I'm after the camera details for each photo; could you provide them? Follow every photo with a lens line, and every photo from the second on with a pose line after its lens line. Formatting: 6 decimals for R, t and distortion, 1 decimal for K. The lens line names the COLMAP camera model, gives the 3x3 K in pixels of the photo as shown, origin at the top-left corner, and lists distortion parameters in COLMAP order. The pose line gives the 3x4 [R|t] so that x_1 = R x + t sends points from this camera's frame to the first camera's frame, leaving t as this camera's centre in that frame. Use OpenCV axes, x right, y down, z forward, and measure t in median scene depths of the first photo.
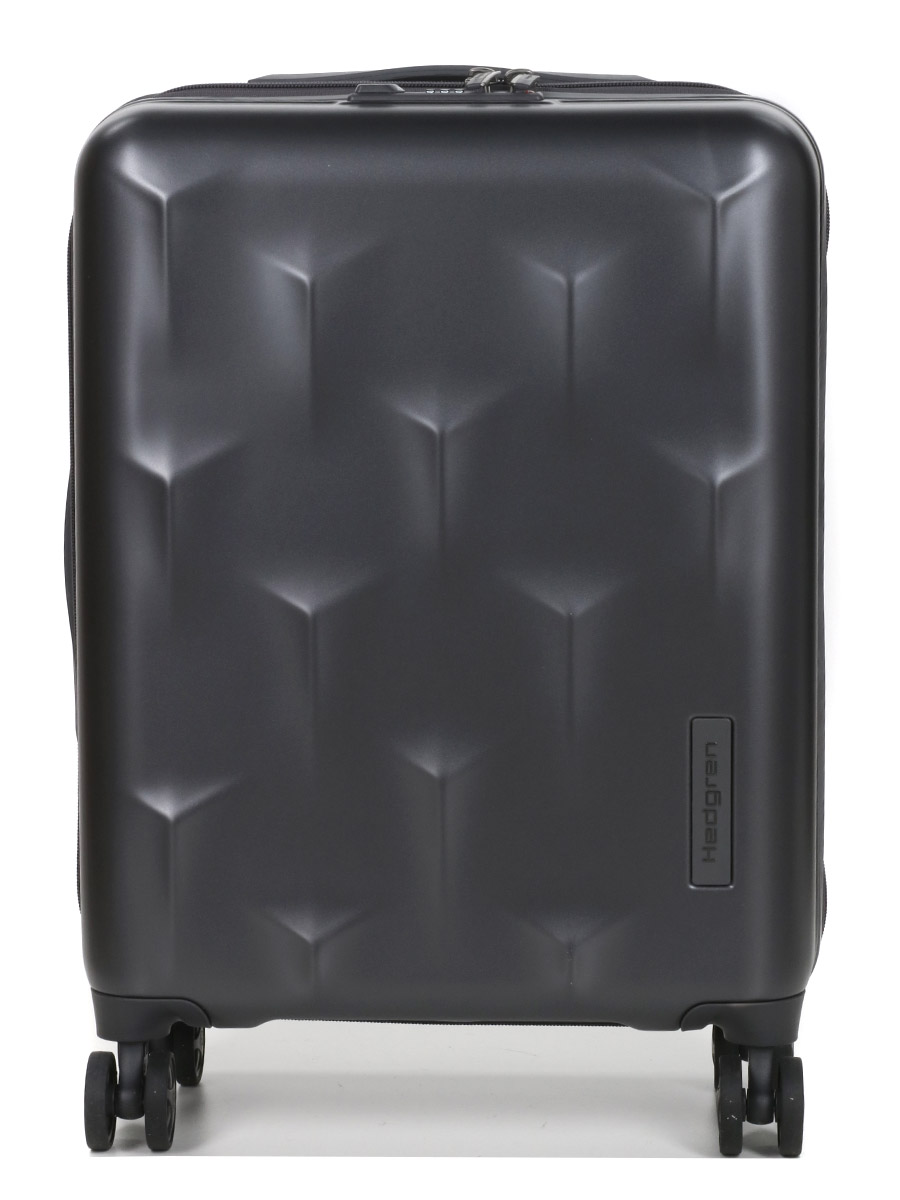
lens RADIAL K [[2428.1, 0, 433.0], [0, 2428.1, 630.0], [0, 0, 1]] dist [-0.100372, 0.000000]
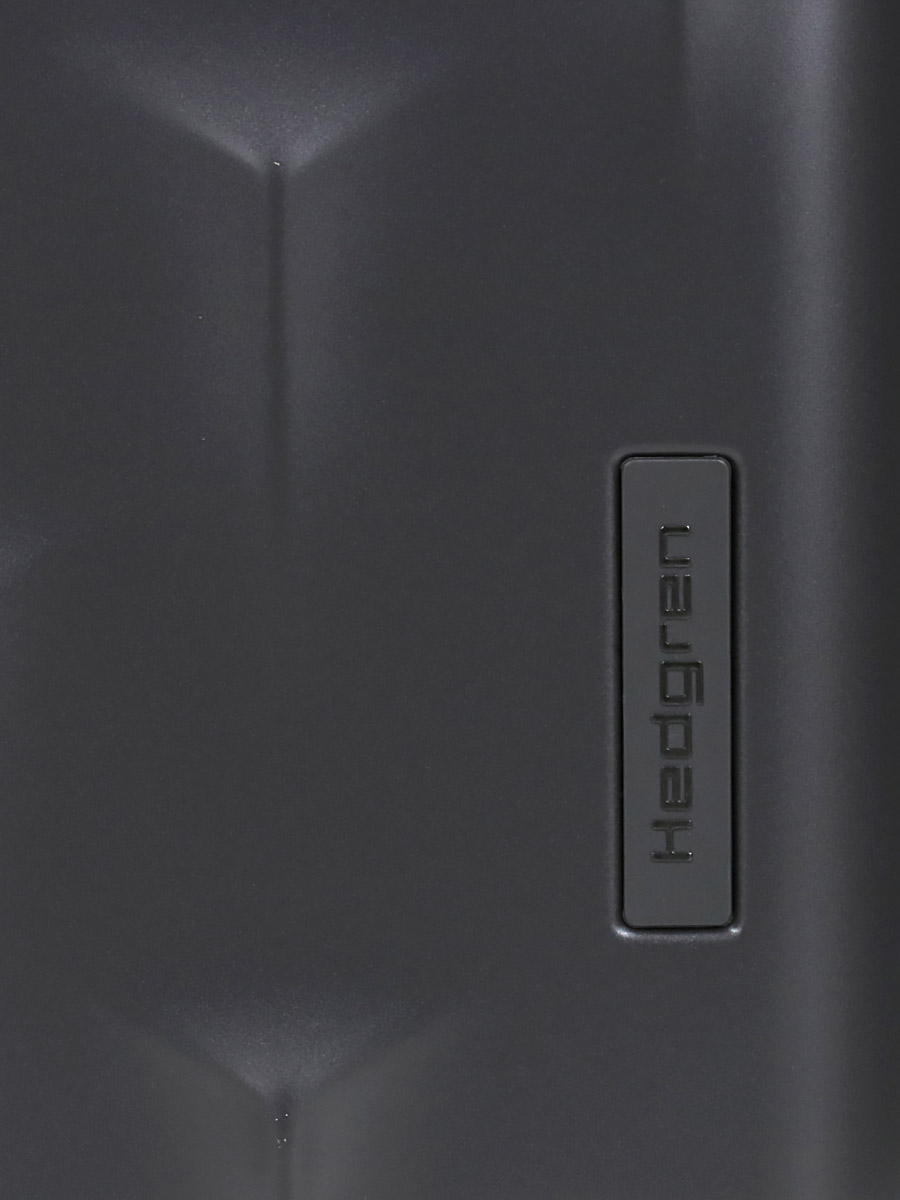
lens RADIAL K [[3558.8, 0, 450.1], [0, 3558.8, 599.3], [0, 0, 1]] dist [-0.027436, 0.000000]
pose [[0.998779, -0.008610, 0.048654, 0.056620], [0.007034, 0.999448, 0.032468, 0.040175], [-0.048906, -0.032086, 0.998288, 0.482538]]
